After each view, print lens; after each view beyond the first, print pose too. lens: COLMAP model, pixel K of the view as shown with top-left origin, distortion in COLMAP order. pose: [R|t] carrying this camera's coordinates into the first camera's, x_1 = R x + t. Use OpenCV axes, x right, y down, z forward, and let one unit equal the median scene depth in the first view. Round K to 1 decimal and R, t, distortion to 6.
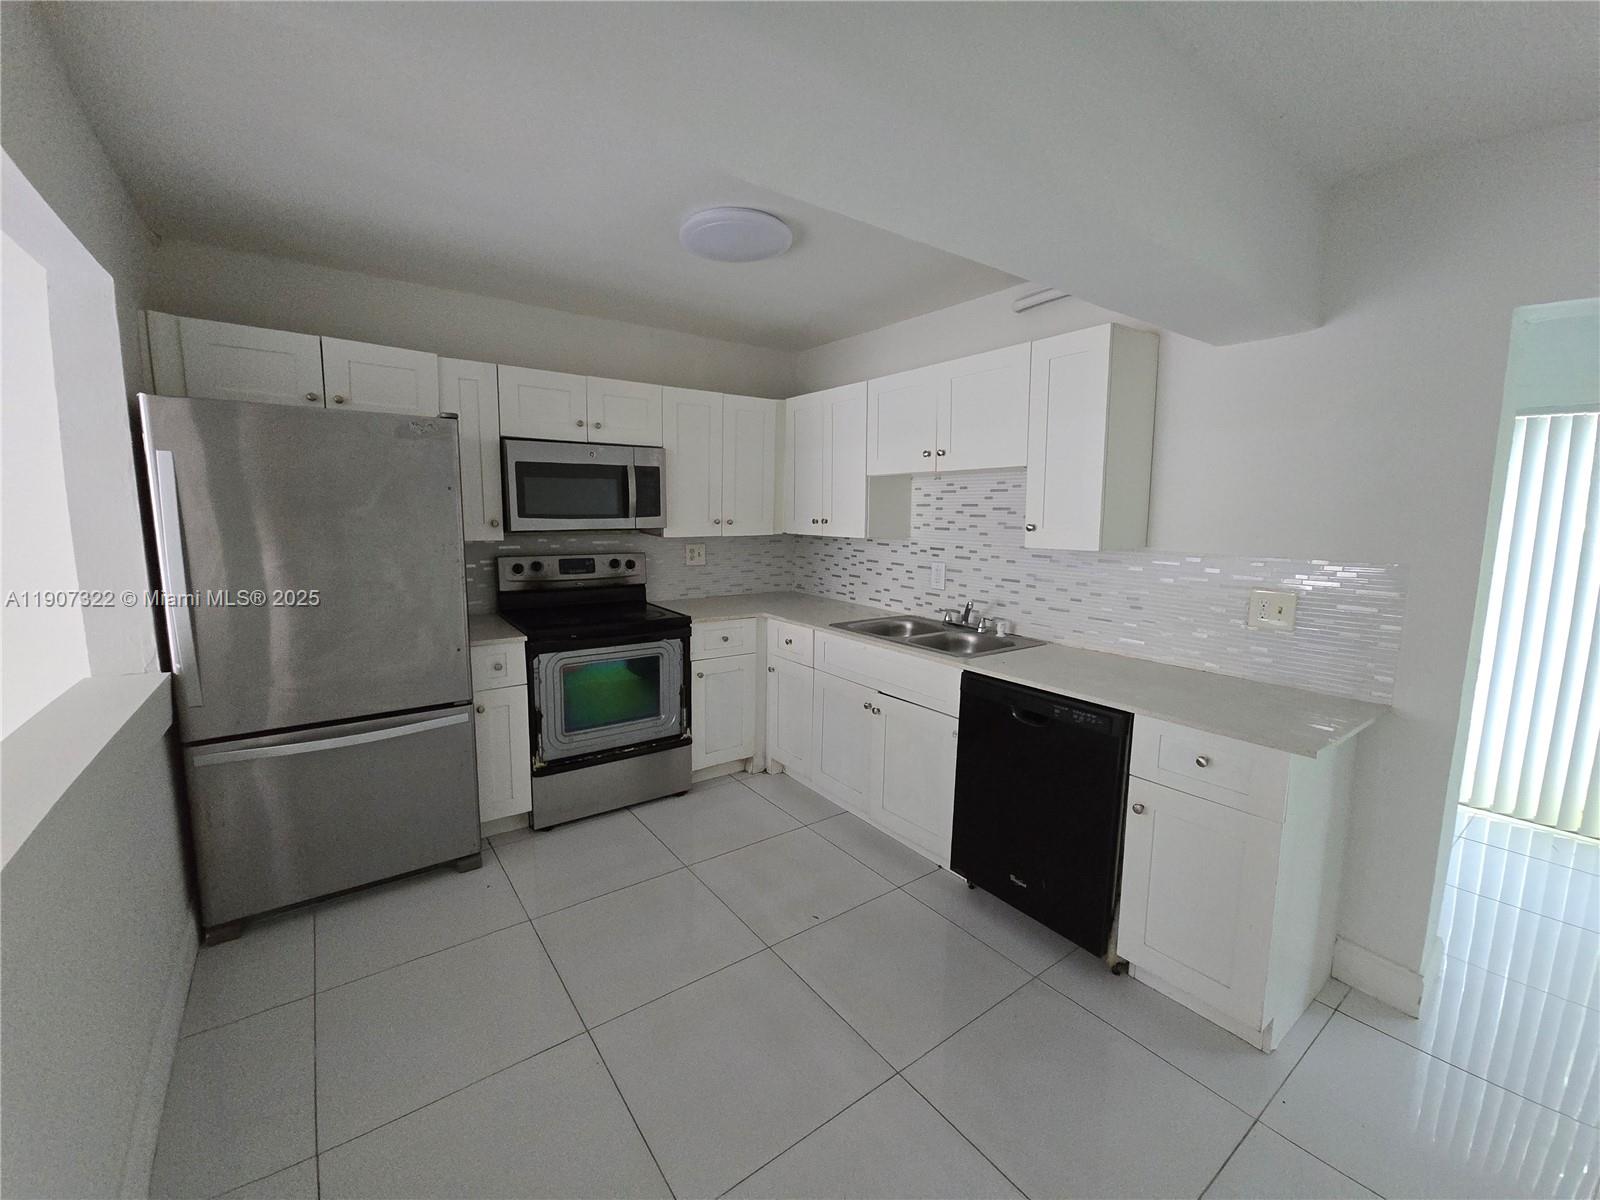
lens RADIAL K [[658.9, 0, 799.0], [0, 658.9, 595.5], [0, 0, 1]] dist [0.012211, 0.000128]
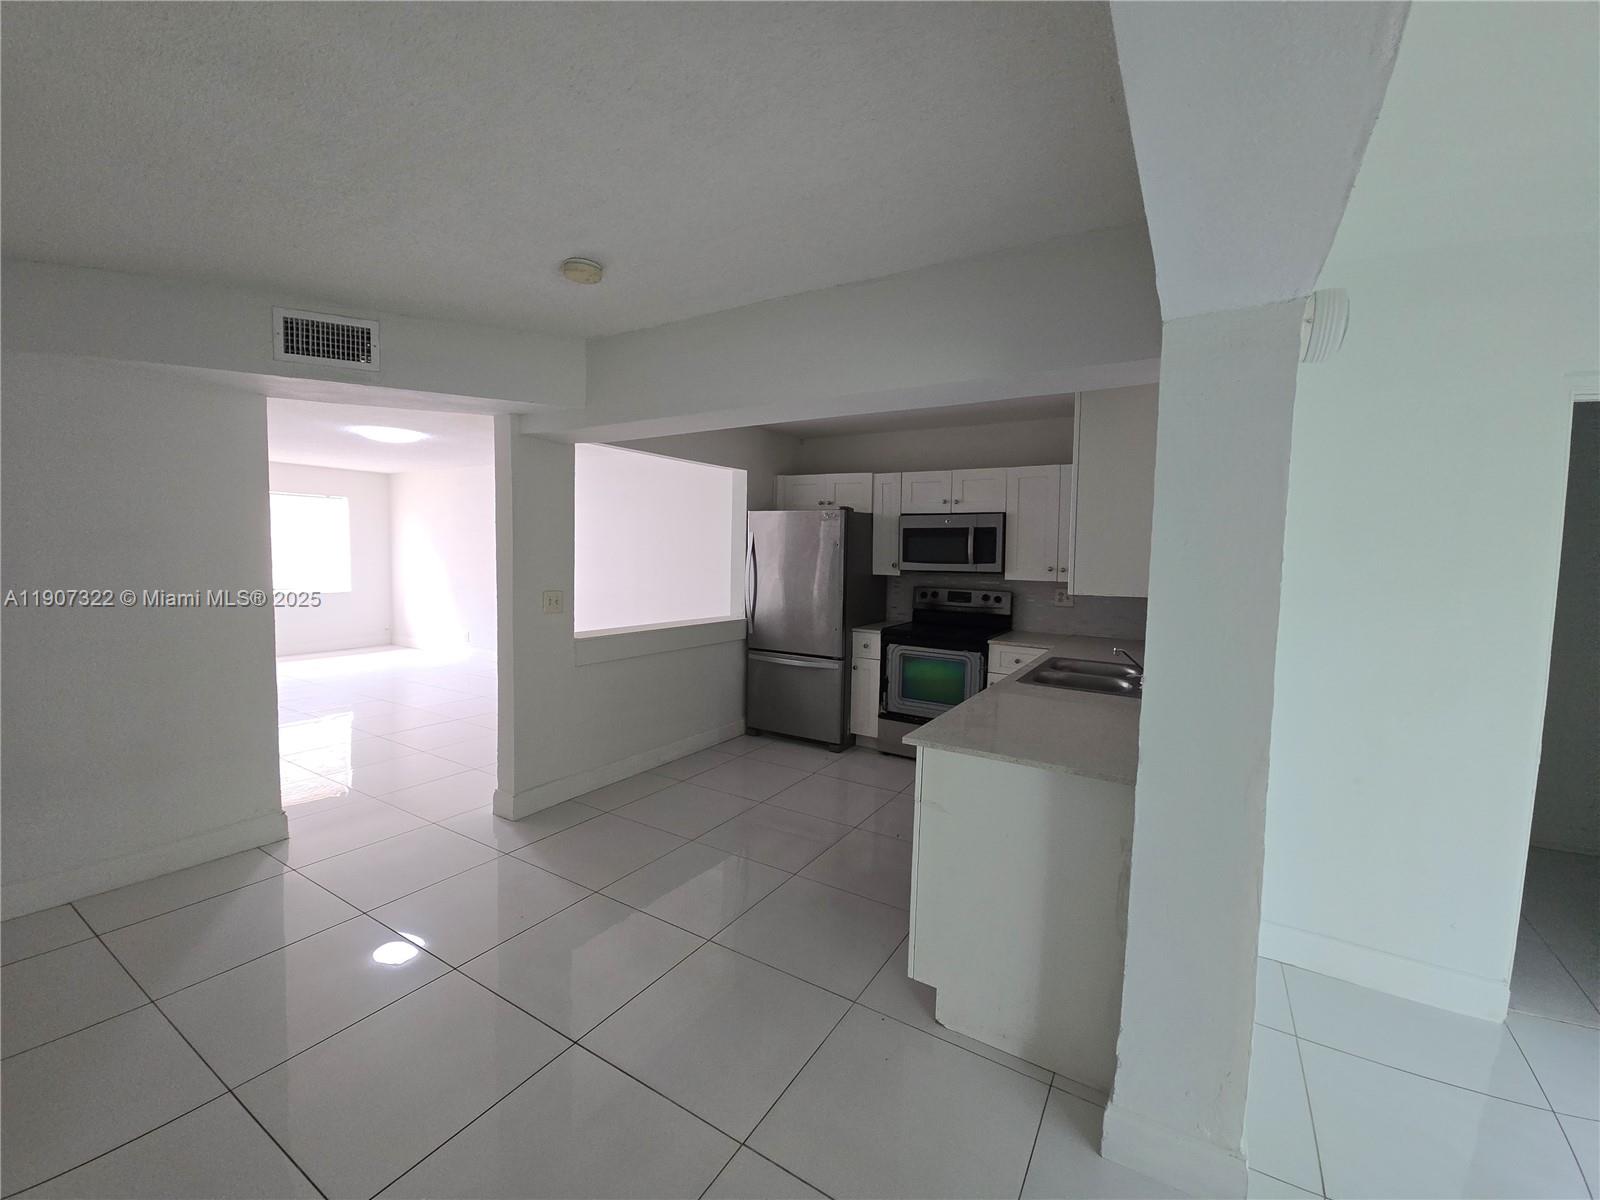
lens RADIAL K [[658.9, 0, 797.9], [0, 658.9, 595.3], [0, 0, 1]] dist [0.012211, 0.000128]
pose [[0.374146, 0.055691, -0.925696, 0.912275], [-0.137197, 0.990535, 0.004140, -0.005735], [0.917165, 0.125454, 0.378246, 0.134173]]
